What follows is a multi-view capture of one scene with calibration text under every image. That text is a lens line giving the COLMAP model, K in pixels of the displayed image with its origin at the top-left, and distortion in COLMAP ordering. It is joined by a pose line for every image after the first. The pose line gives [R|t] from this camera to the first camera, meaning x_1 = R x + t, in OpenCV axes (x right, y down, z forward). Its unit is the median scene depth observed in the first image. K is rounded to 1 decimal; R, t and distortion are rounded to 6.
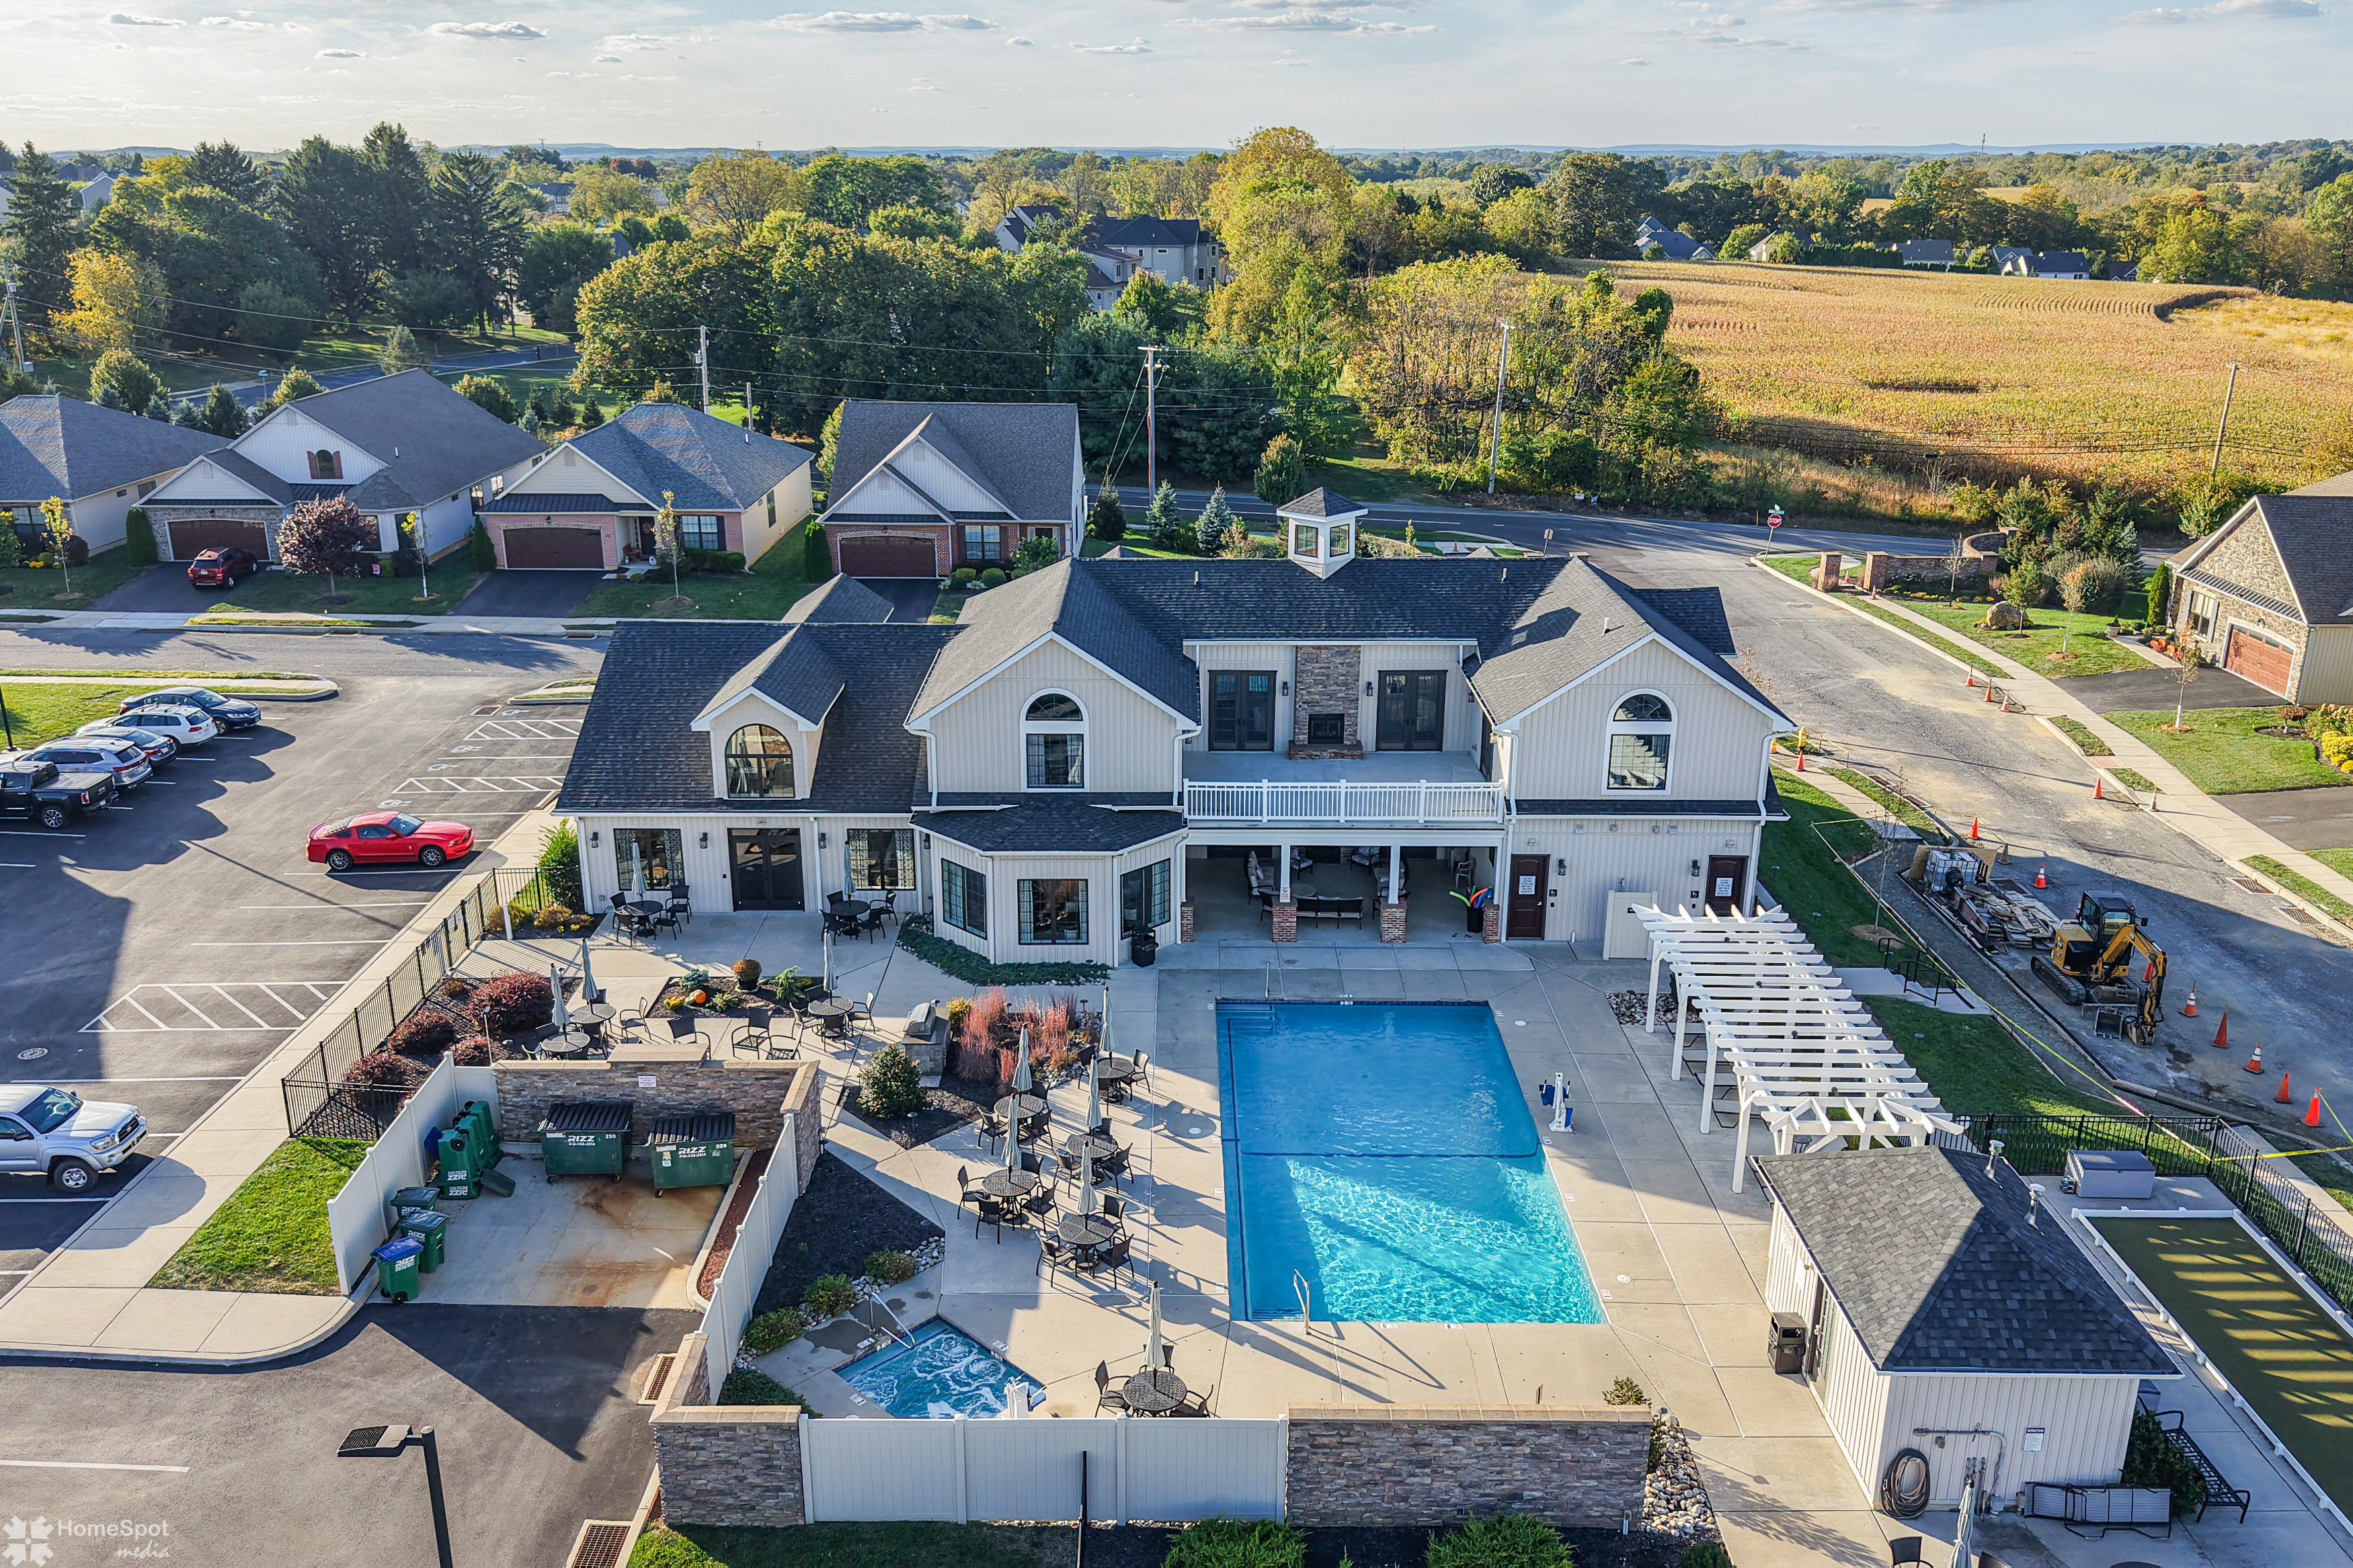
lens RADIAL K [[1829.4, 0, 1176.5], [0, 1829.4, 784.0], [0, 0, 1]] dist [0.084534, -0.129585]
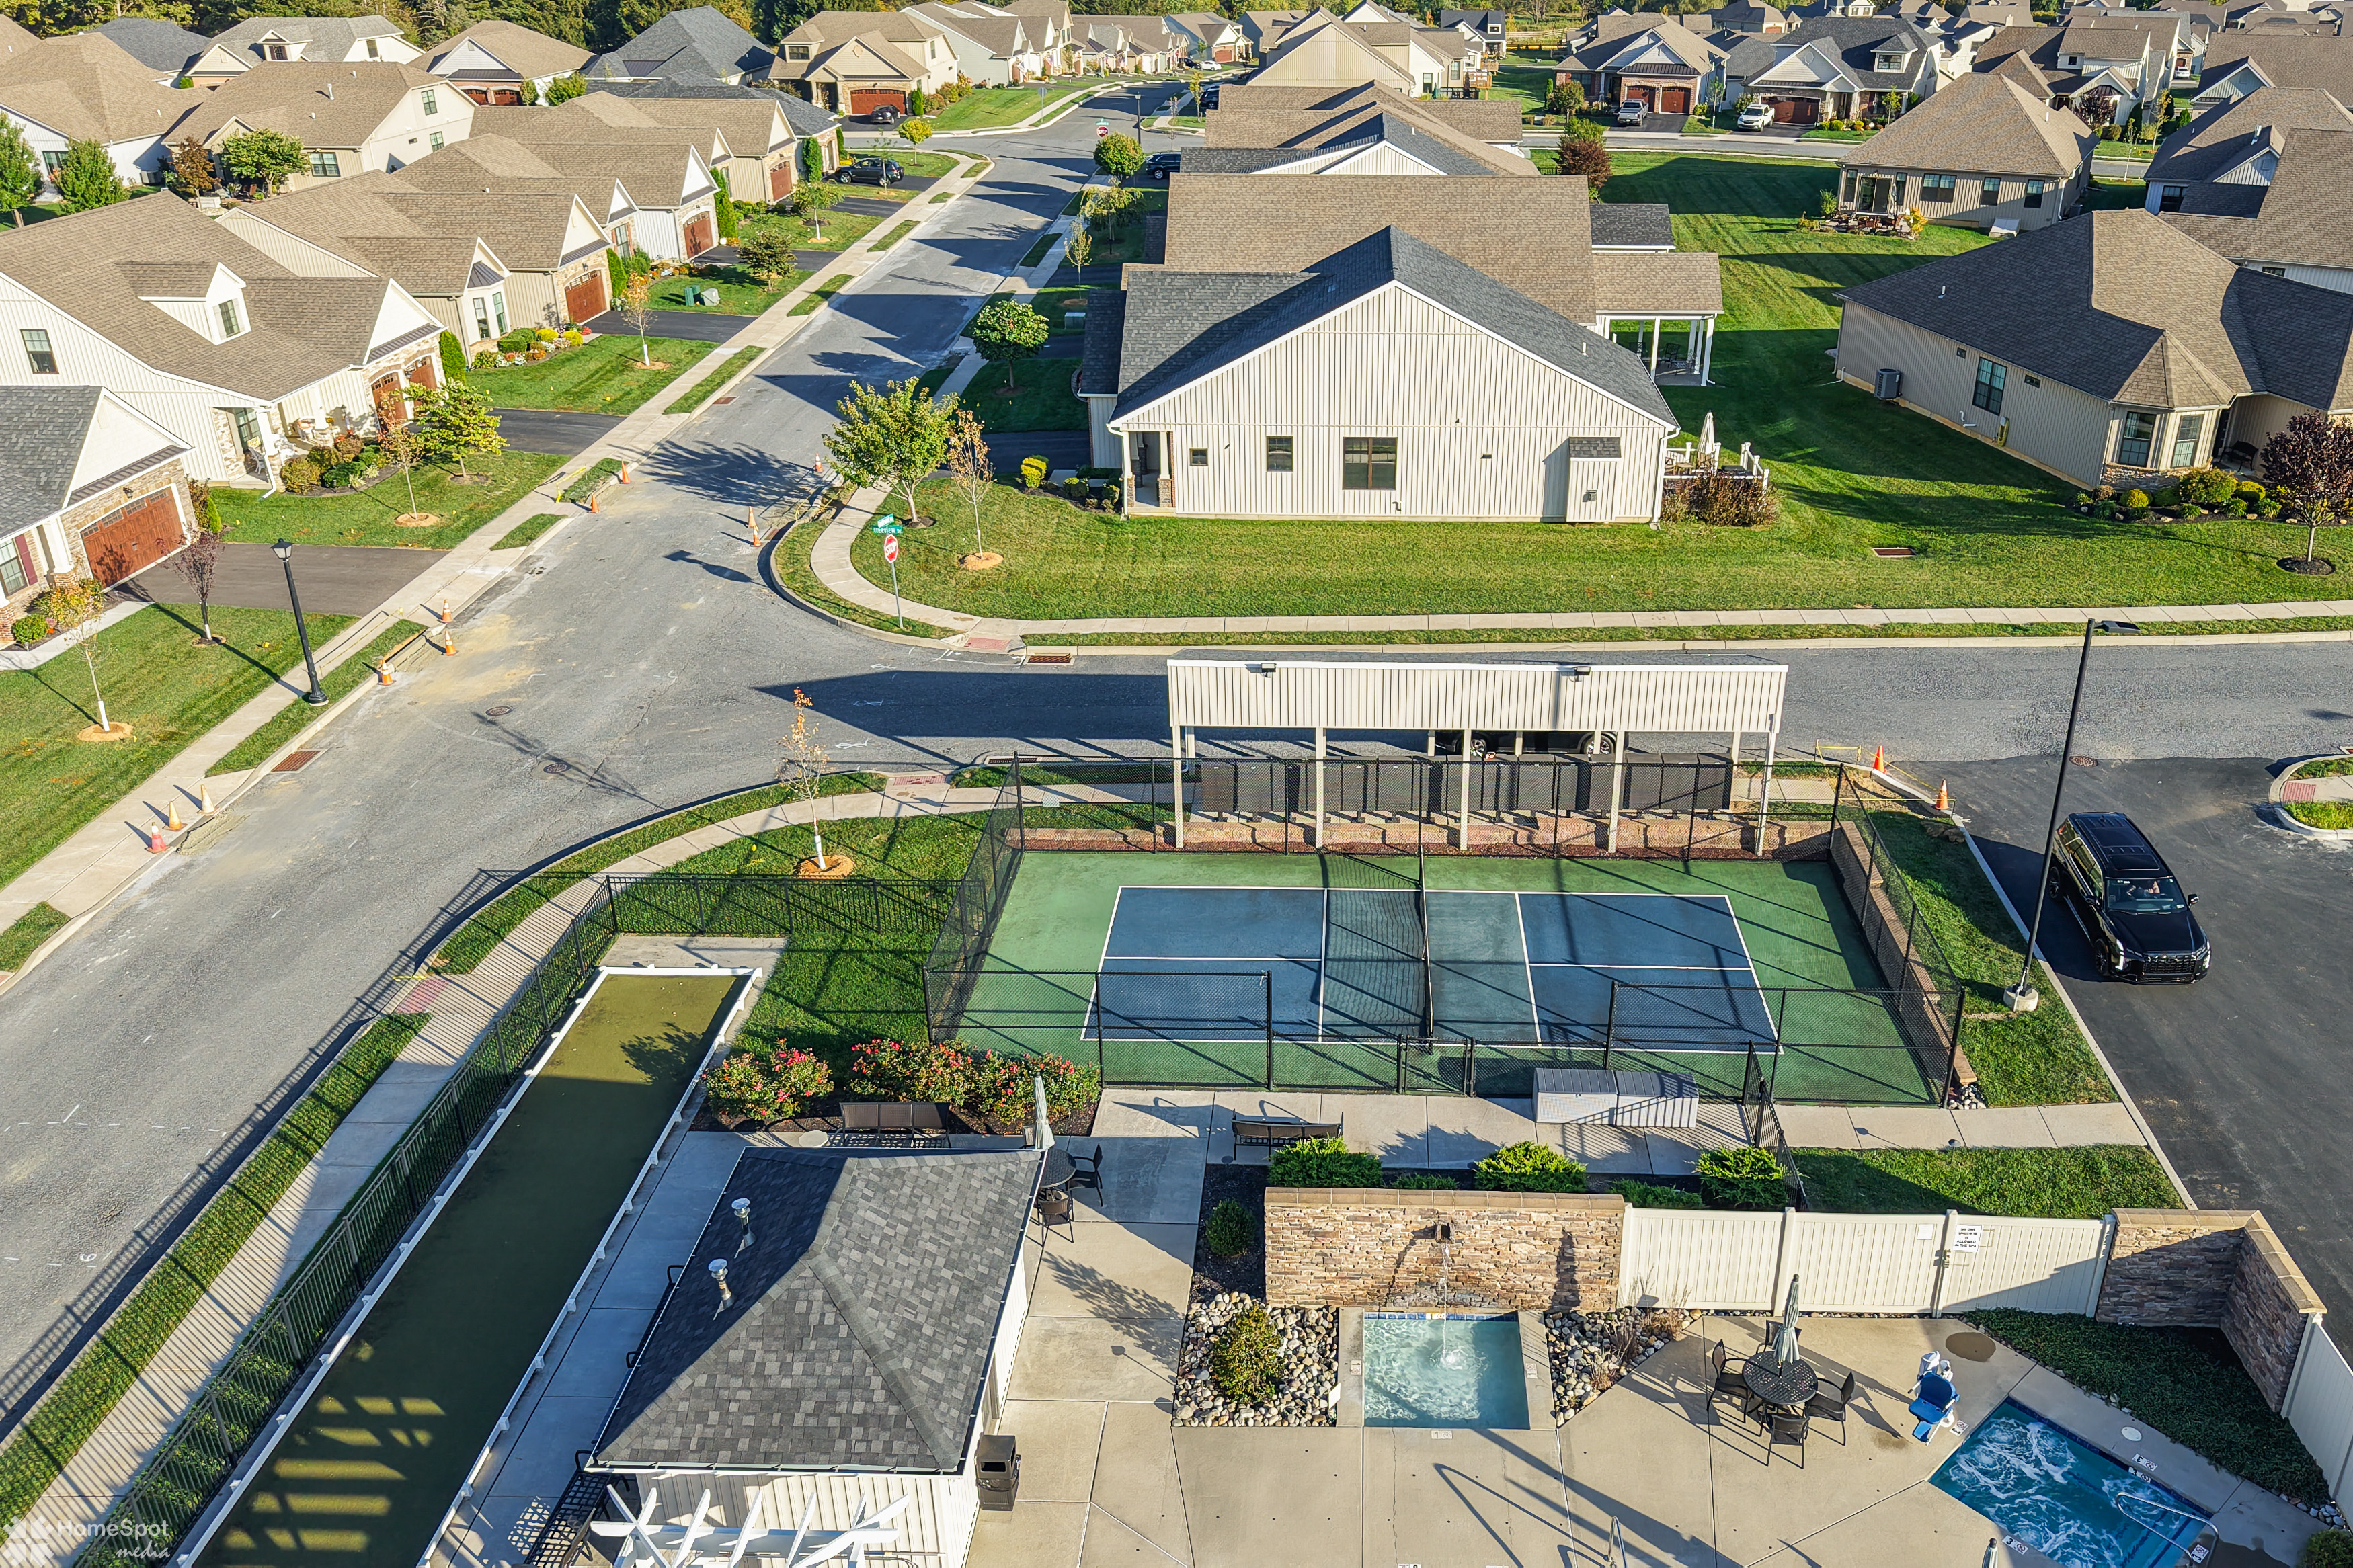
lens RADIAL K [[1849.3, 0, 1326.0], [0, 1849.3, 778.6], [0, 0, 1]] dist [0.040848, -0.052168]
pose [[-0.999835, -0.010740, 0.014640, 0.107623], [0.002511, 0.716783, 0.697292, -0.272665], [-0.017983, 0.697214, -0.716638, 0.804580]]
